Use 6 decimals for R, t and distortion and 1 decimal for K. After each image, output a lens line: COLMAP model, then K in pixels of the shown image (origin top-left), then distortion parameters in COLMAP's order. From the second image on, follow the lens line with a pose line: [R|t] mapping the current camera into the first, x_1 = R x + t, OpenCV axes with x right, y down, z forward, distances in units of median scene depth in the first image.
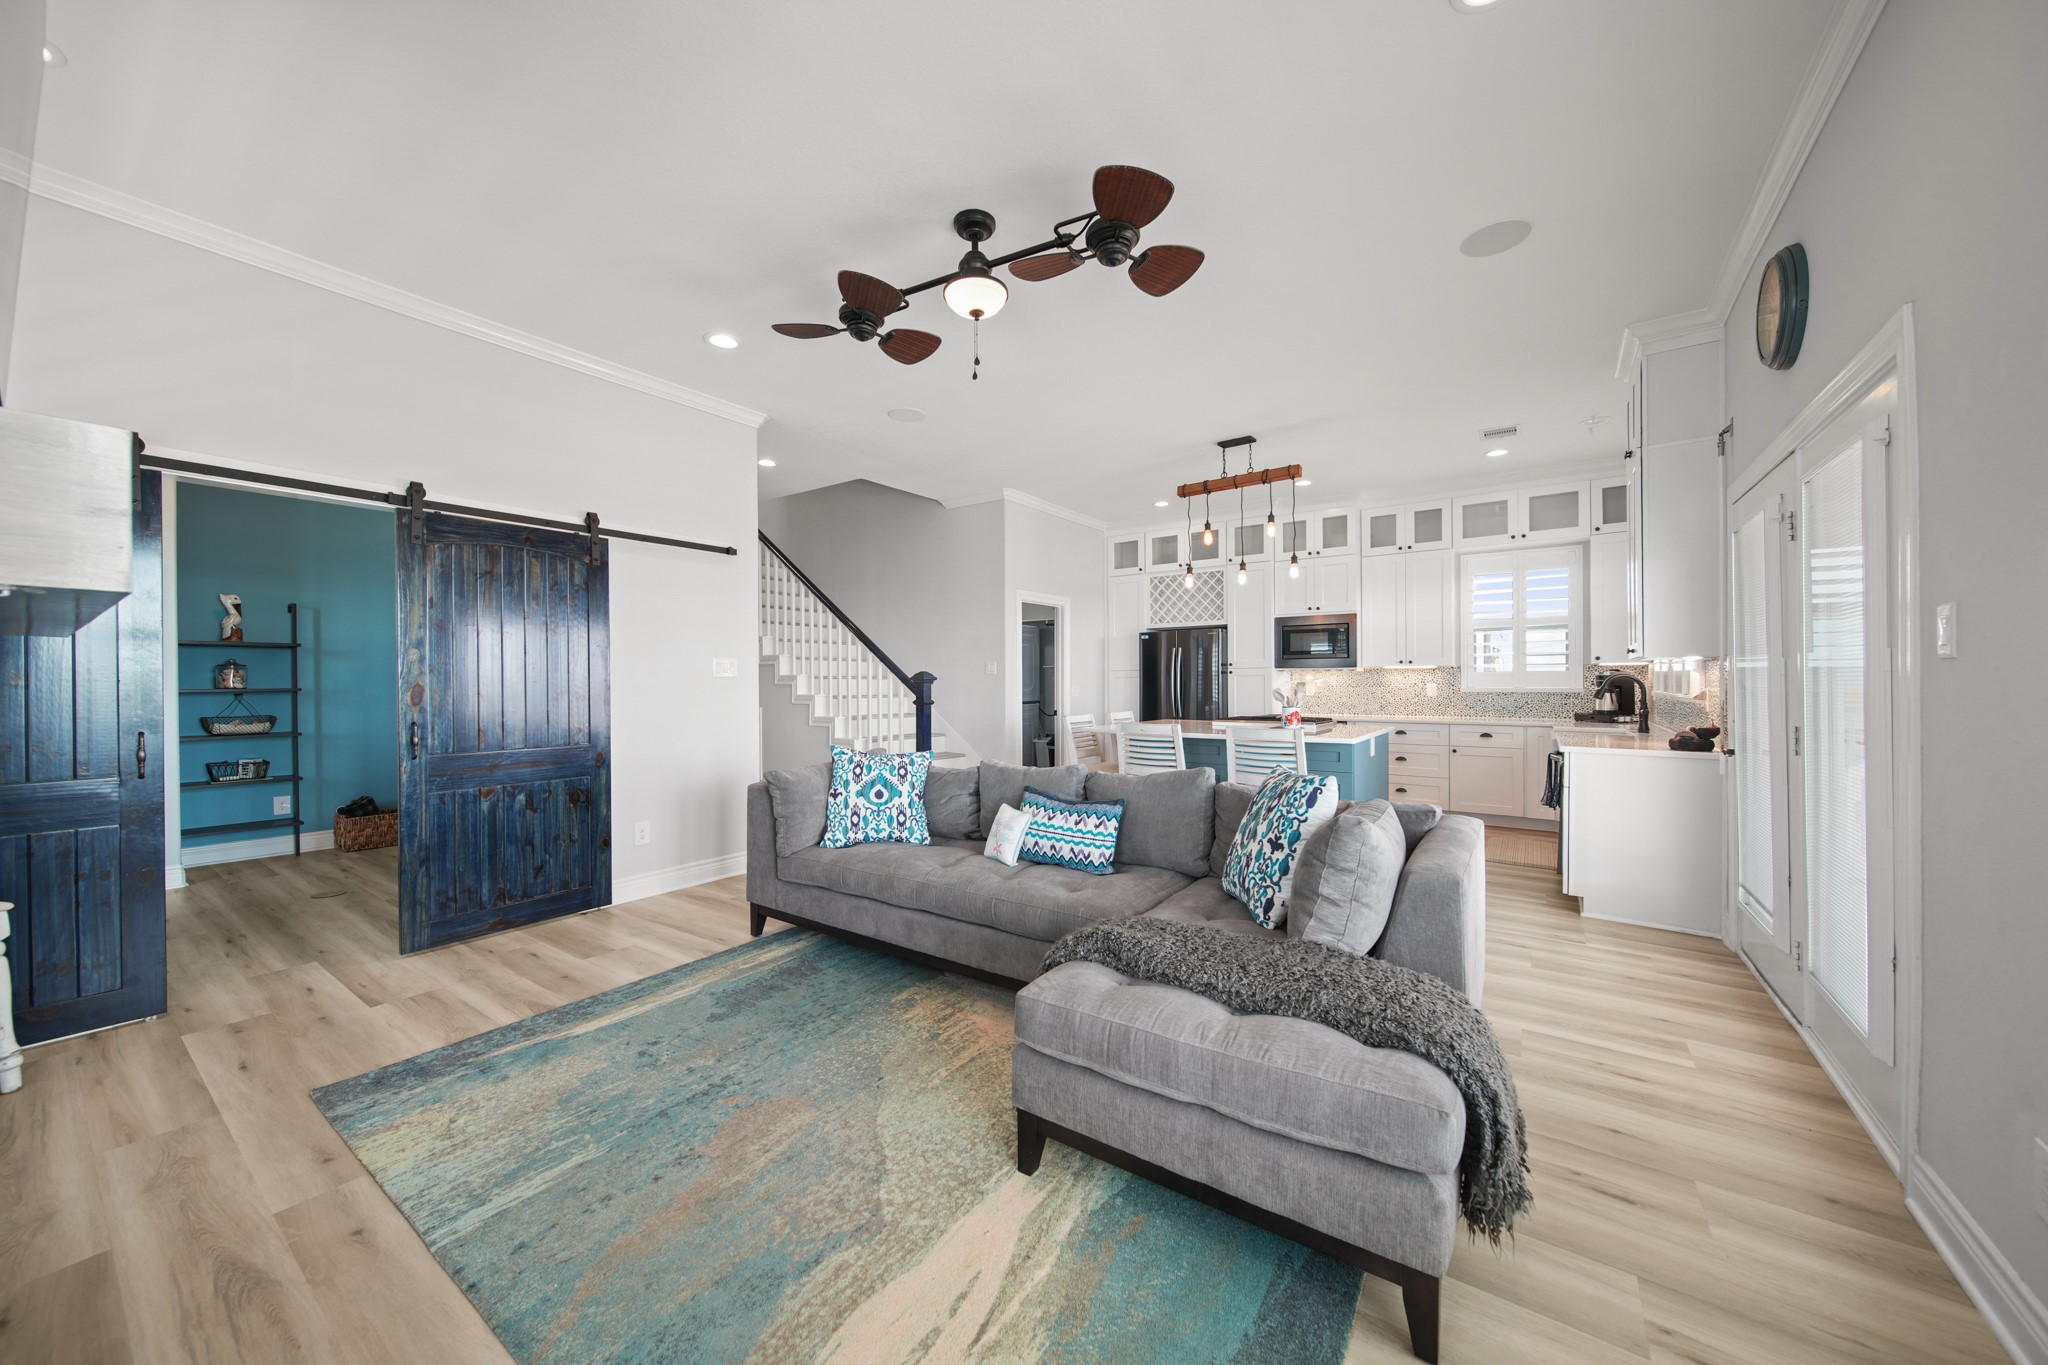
lens RADIAL K [[726.8, 0, 1022.5], [0, 726.8, 684.6], [0, 0, 1]] dist [-0.000621, -0.001135]
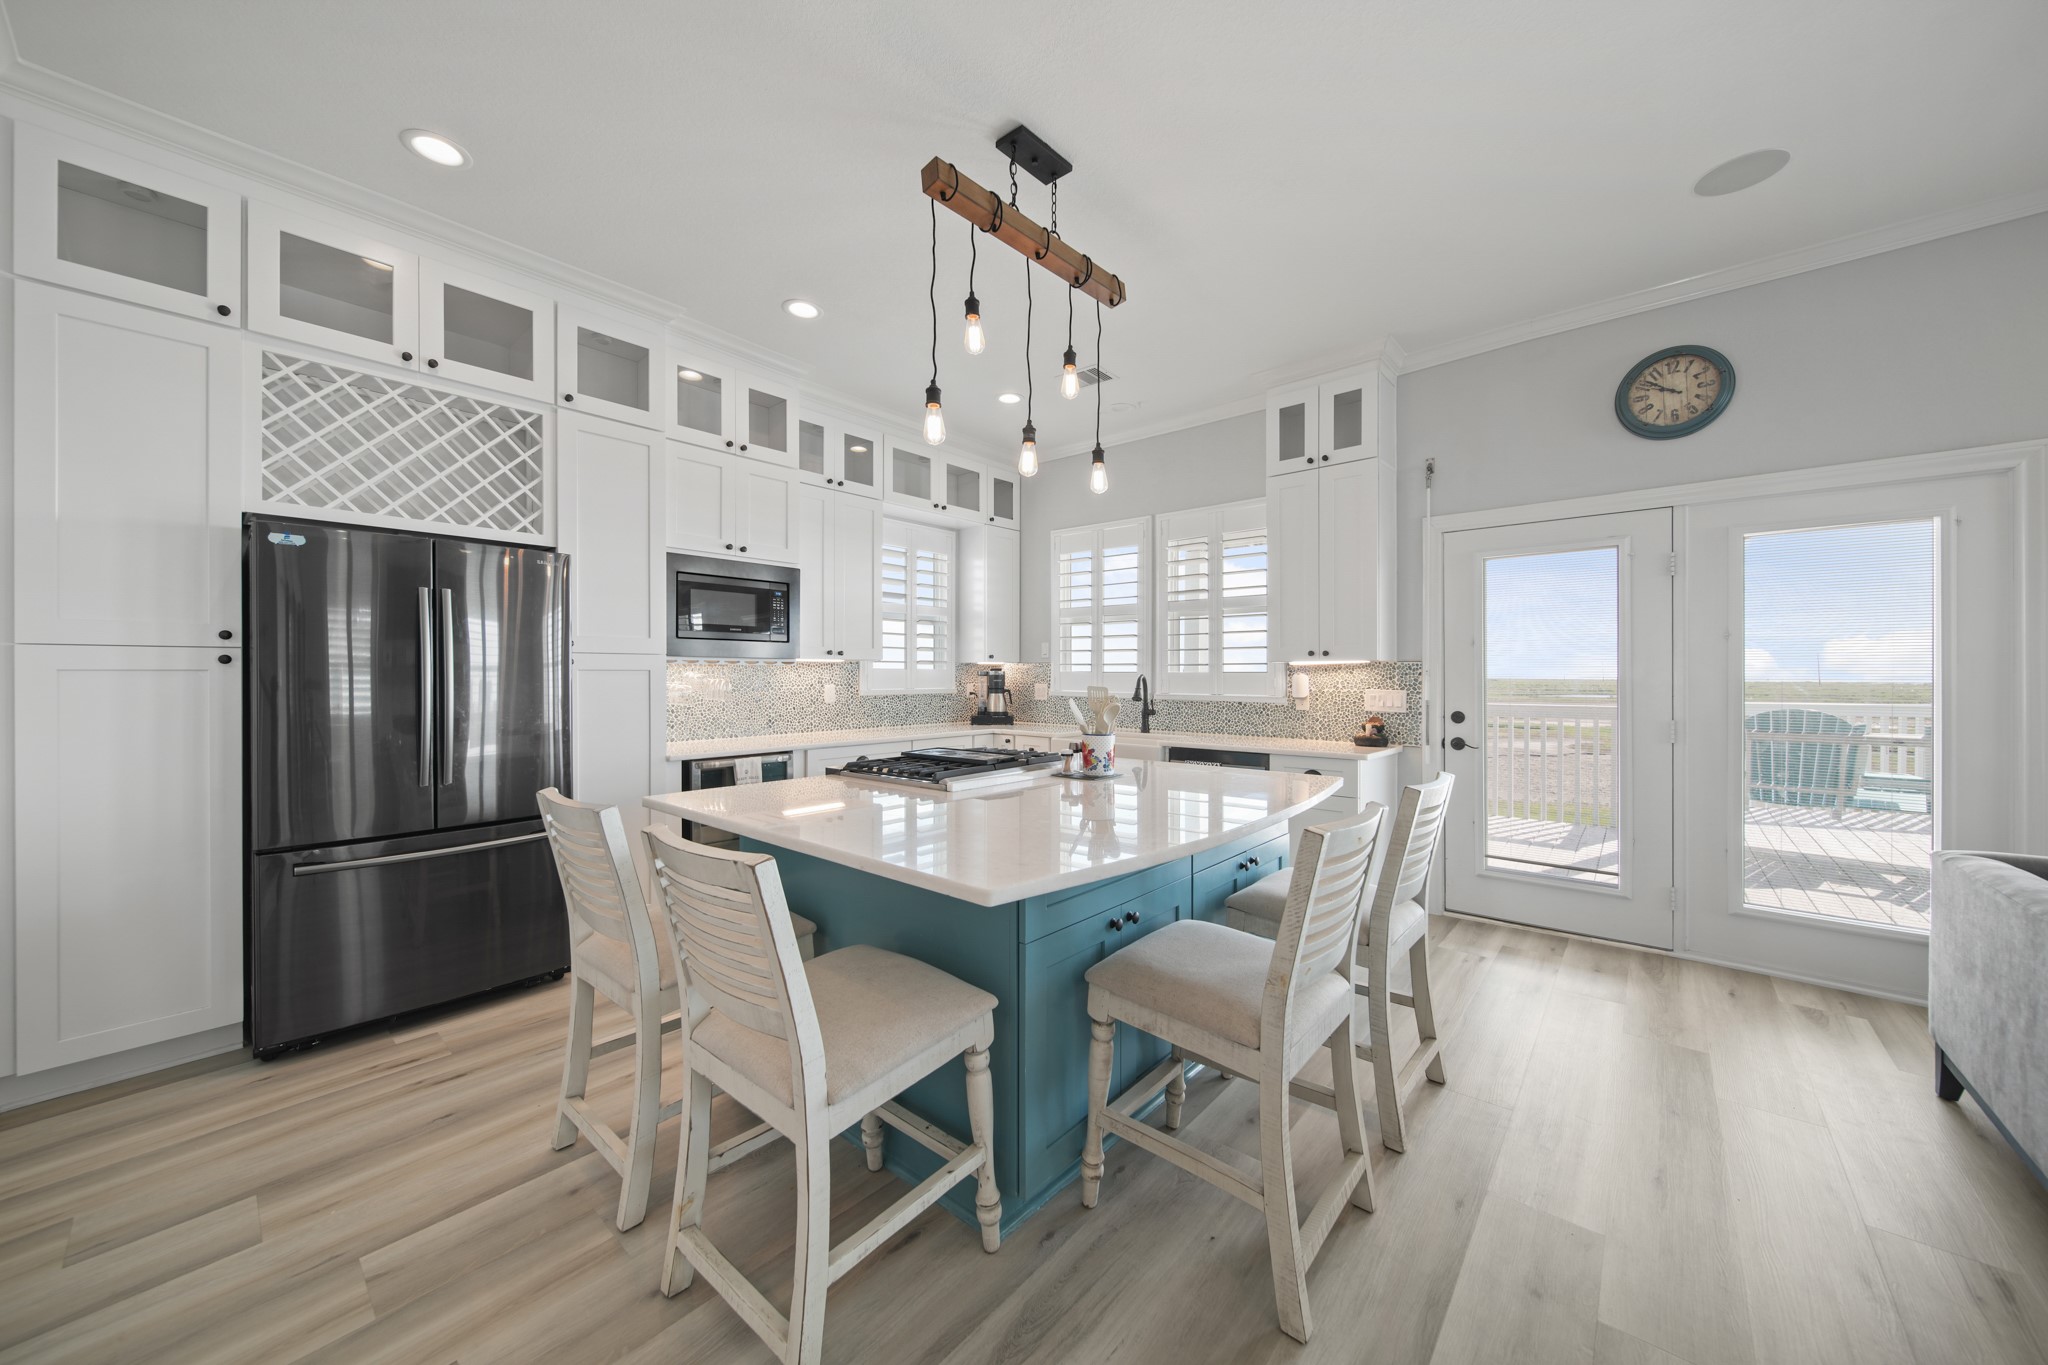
lens RADIAL K [[726.8, 0, 1037.9], [0, 726.8, 674.6], [0, 0, 1]] dist [-0.000621, -0.001135]
pose [[0.094500, 0.005898, 0.995507, -0.122706], [0.002047, 0.999979, -0.006119, -0.006660], [-0.995523, 0.002616, 0.094486, 0.765485]]
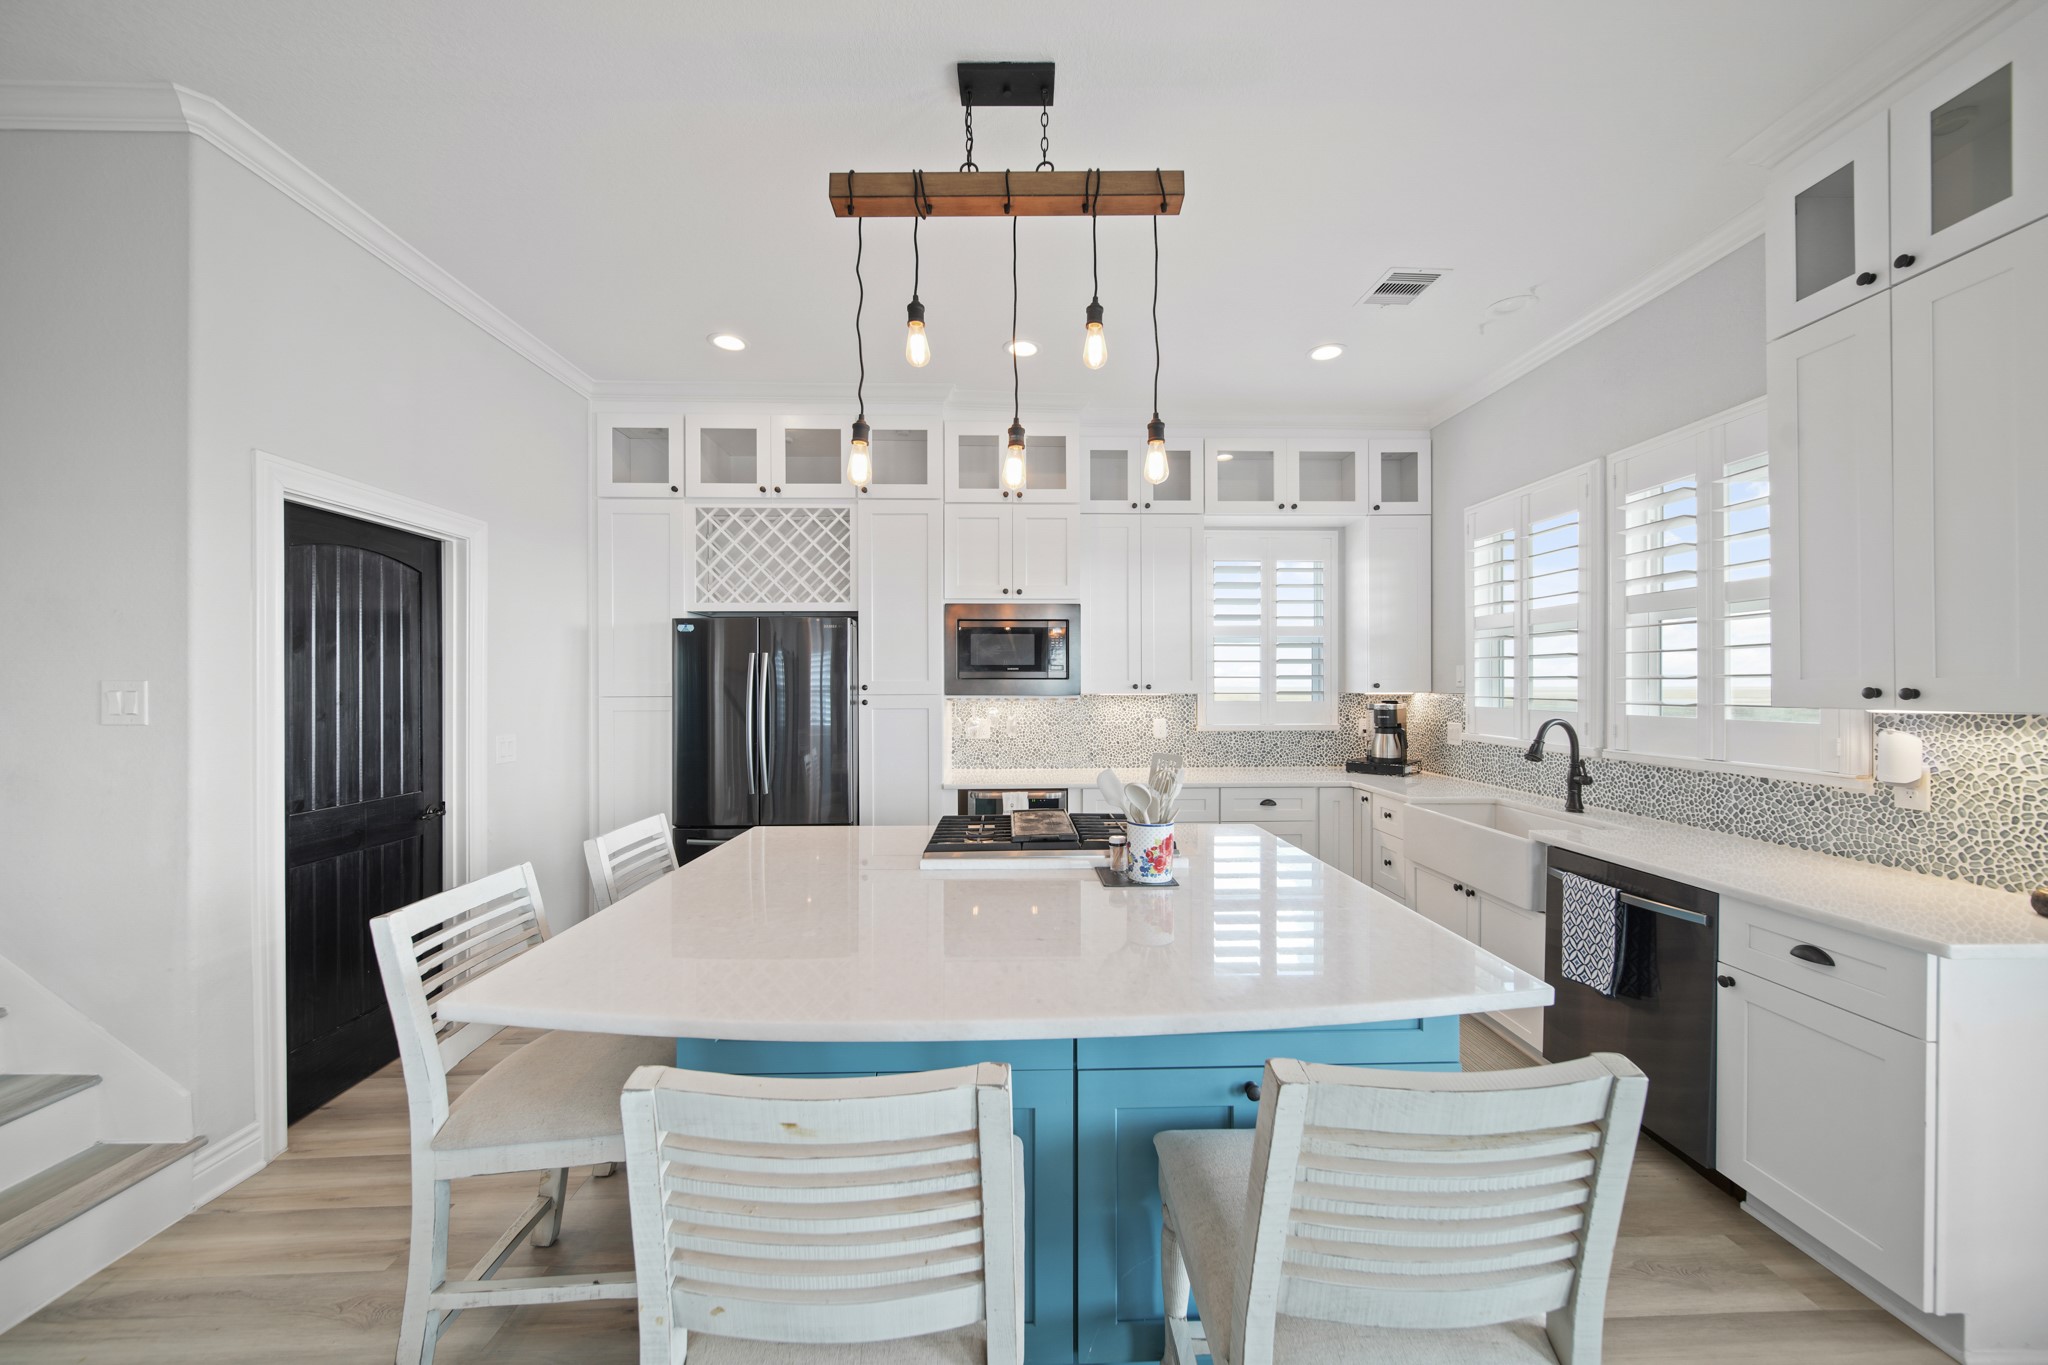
lens RADIAL K [[726.8, 0, 1024.0], [0, 726.8, 687.0], [0, 0, 1]] dist [-0.000621, -0.001135]
pose [[0.800661, 0.002649, 0.599112, 0.070783], [0.000313, 0.999988, -0.004840, -0.028446], [-0.599118, 0.004062, 0.800651, 0.568039]]
